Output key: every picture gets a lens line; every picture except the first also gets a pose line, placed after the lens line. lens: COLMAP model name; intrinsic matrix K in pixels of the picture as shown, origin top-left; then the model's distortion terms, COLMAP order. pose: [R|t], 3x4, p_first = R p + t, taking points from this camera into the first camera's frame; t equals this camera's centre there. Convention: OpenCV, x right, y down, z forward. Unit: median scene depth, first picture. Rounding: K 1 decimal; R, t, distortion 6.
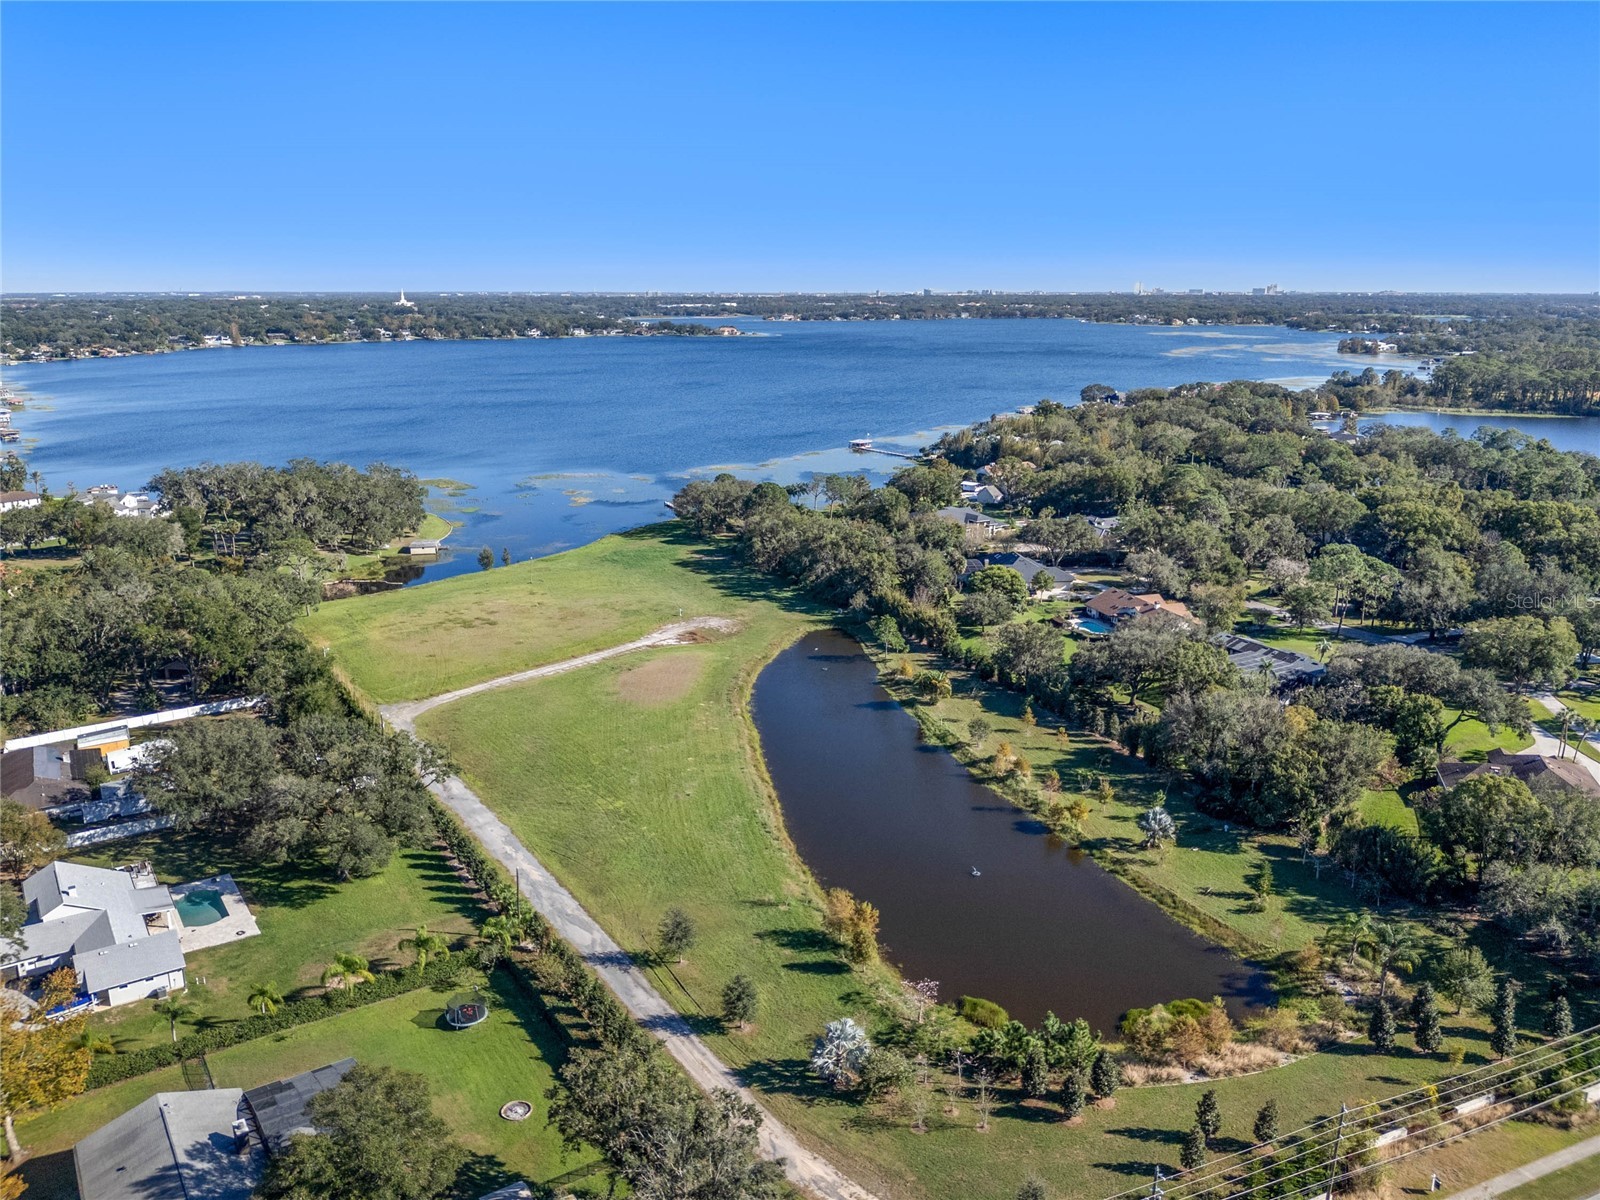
lens RADIAL K [[1195.5, 0, 799.7], [0, 1195.5, 602.7], [0, 0, 1]] dist [0.048172, -0.093698]
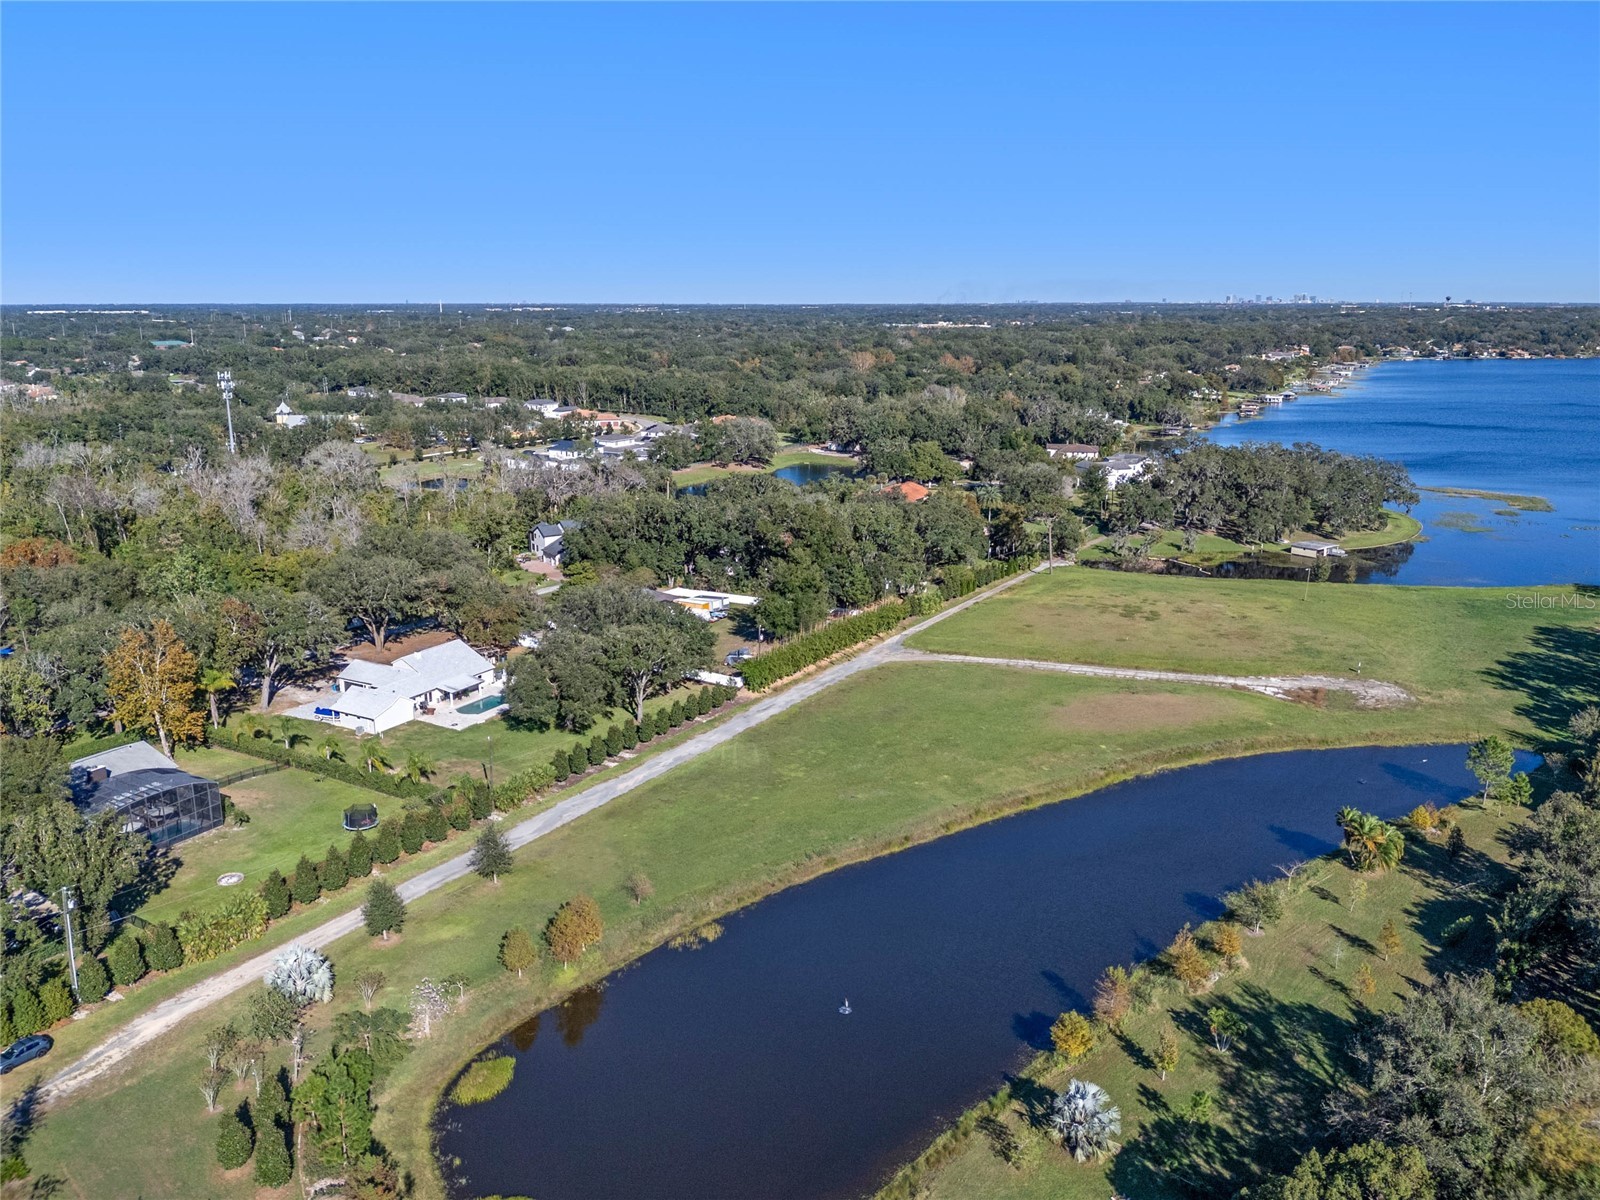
lens RADIAL K [[1228.6, 0, 798.3], [0, 1228.6, 602.8], [0, 0, 1]] dist [0.046760, -0.074703]
pose [[0.432409, 0.213432, -0.876053, 0.254928], [-0.226836, 0.966083, 0.123402, -0.028699], [0.872679, 0.145360, 0.466157, 0.222935]]
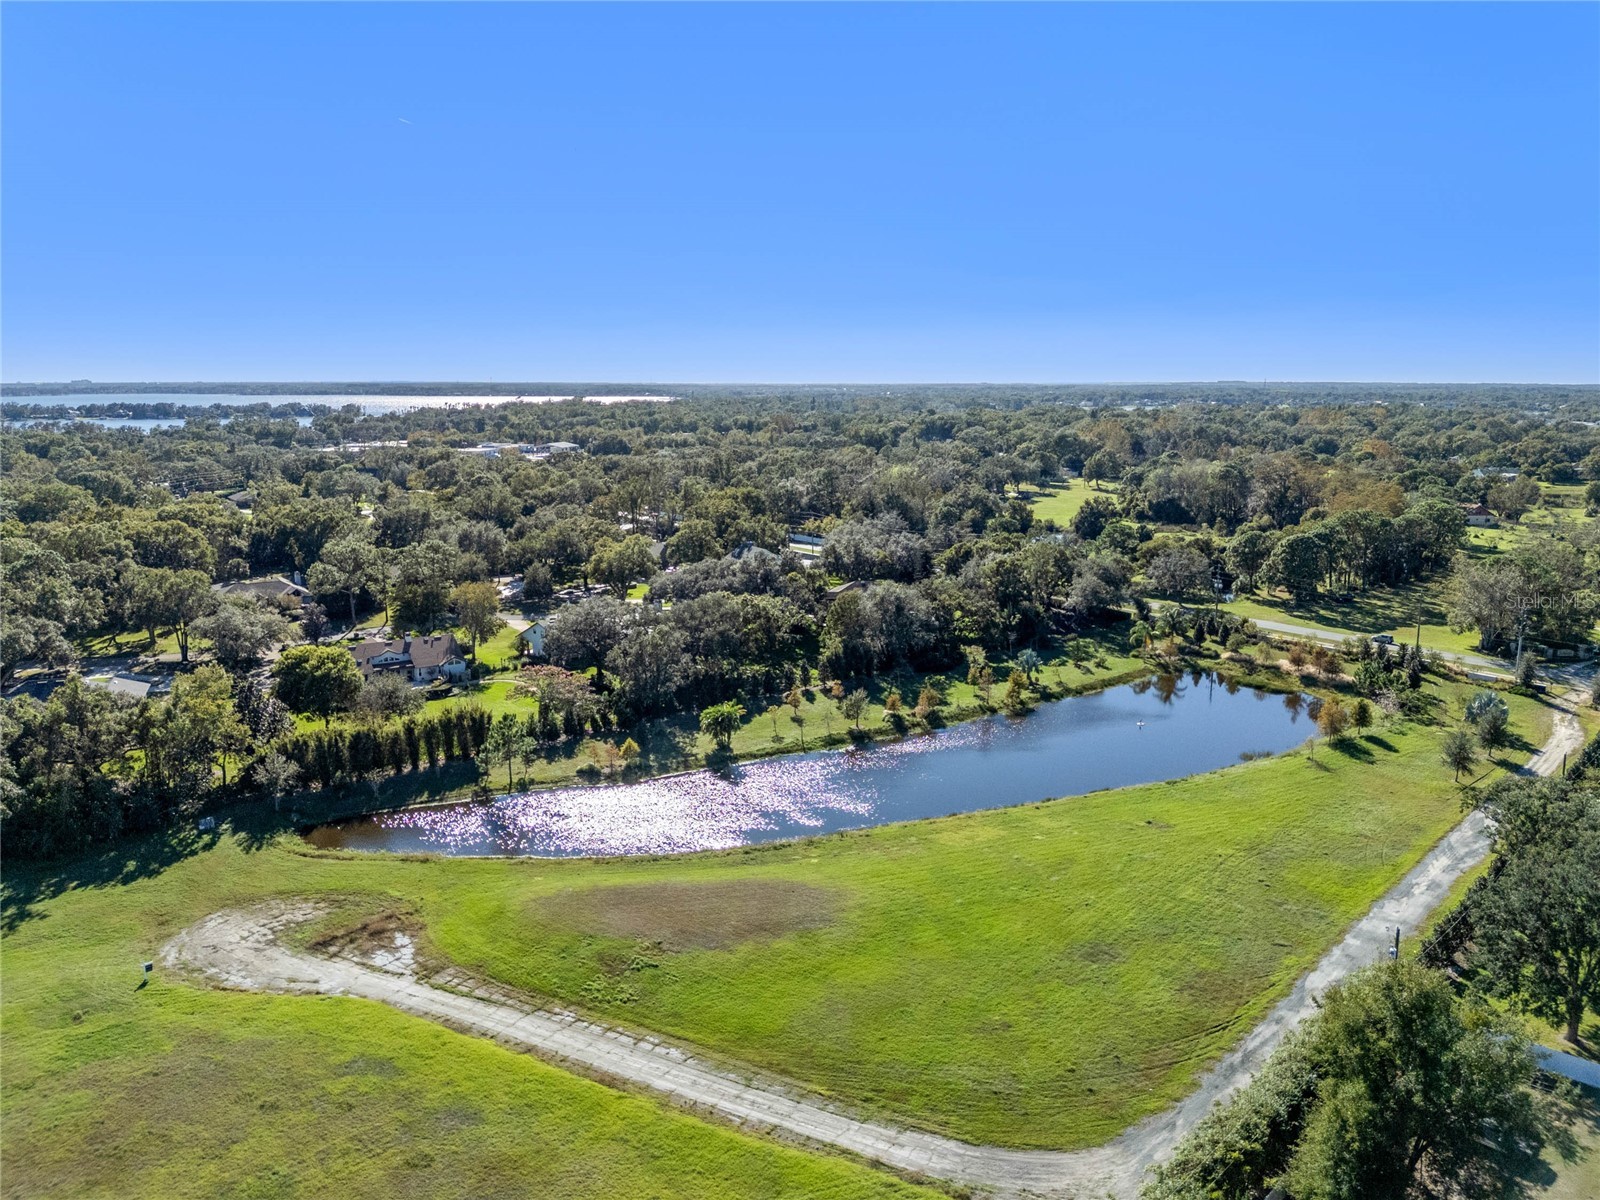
lens RADIAL K [[1205.5, 0, 797.7], [0, 1205.5, 601.9], [0, 0, 1]] dist [0.040983, -0.077500]
pose [[-0.255699, -0.176481, 0.950512, -0.308284], [0.244691, 0.939368, 0.240237, -0.088006], [-0.935278, 0.294010, -0.197012, 0.544029]]
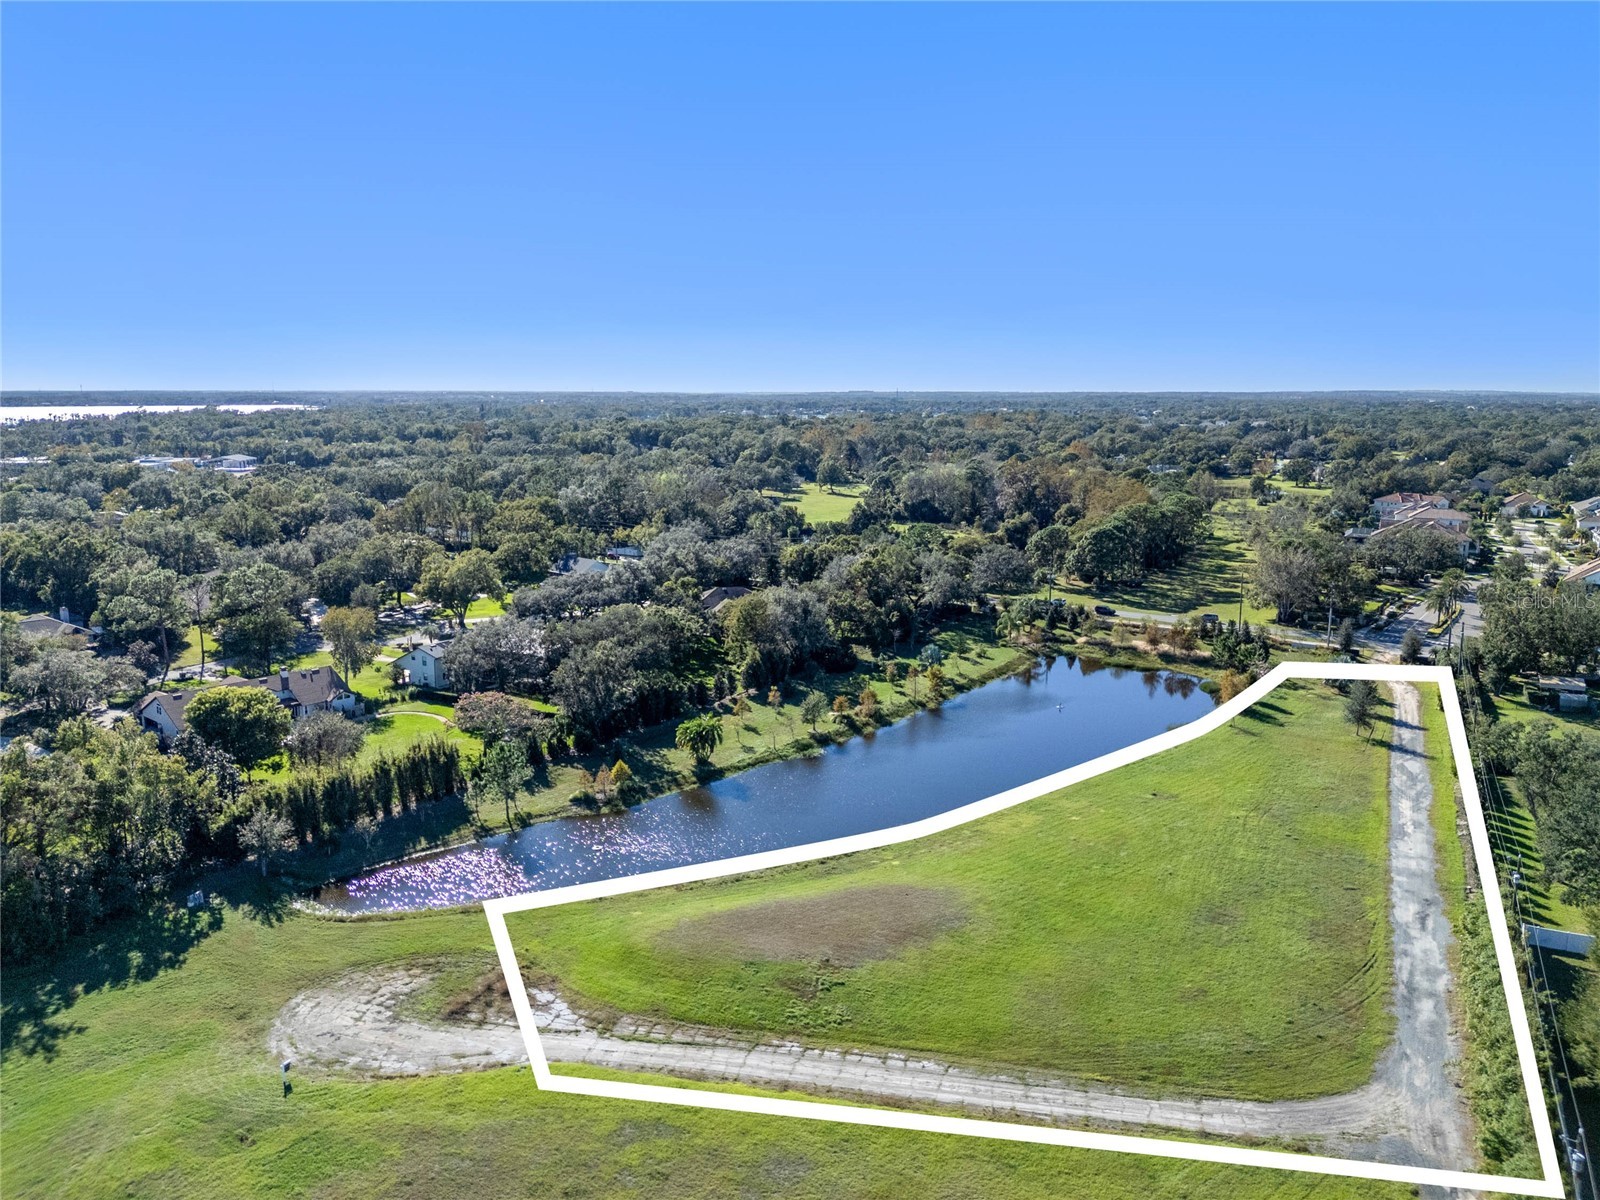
lens RADIAL K [[1205.5, 0, 797.7], [0, 1205.5, 601.9], [0, 0, 1]] dist [0.040983, -0.077500]
pose [[-0.521917, -0.150406, 0.839632, -0.265781], [0.214706, 0.929475, 0.299961, -0.109450], [-0.825533, 0.336828, -0.452816, 0.632130]]
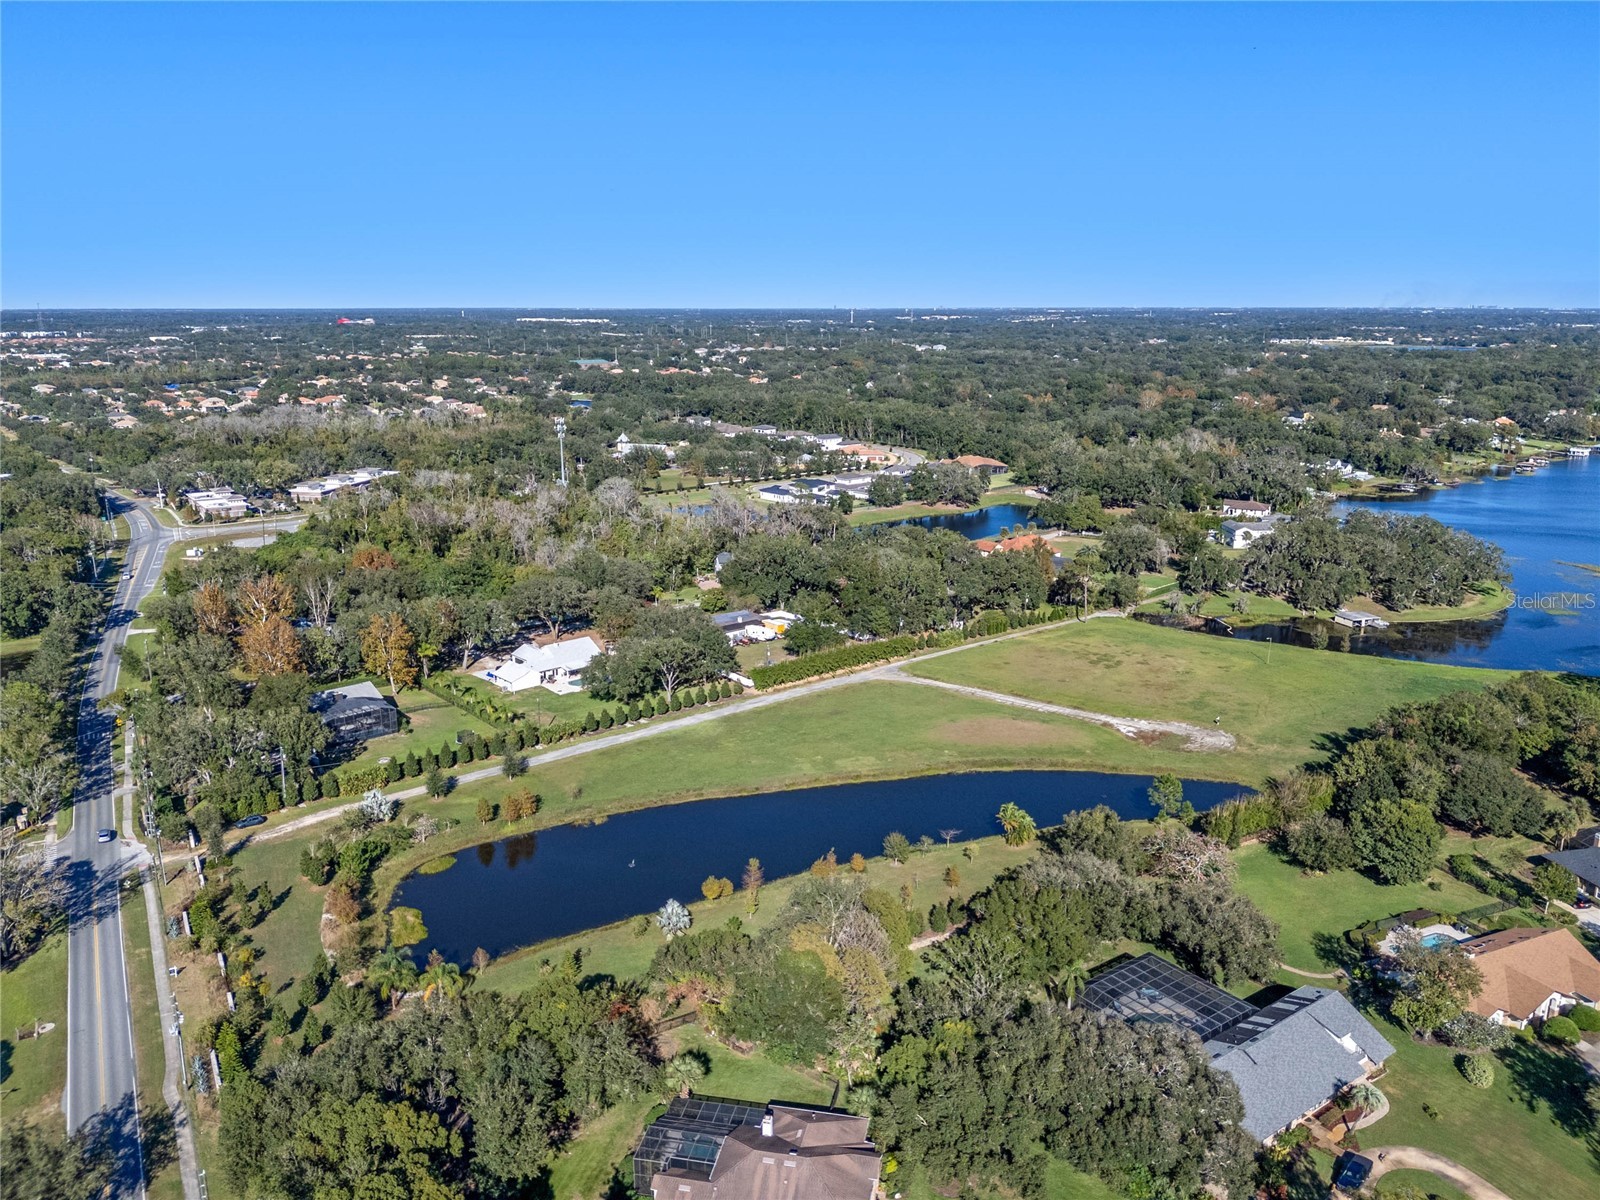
lens RADIAL K [[1199.4, 0, 797.5], [0, 1199.4, 604.9], [0, 0, 1]] dist [0.054737, -0.081980]
pose [[0.116552, 0.239942, -0.963765, 0.472928], [-0.251149, 0.945961, 0.205137, -0.118936], [0.960906, 0.218139, 0.170515, 0.323853]]
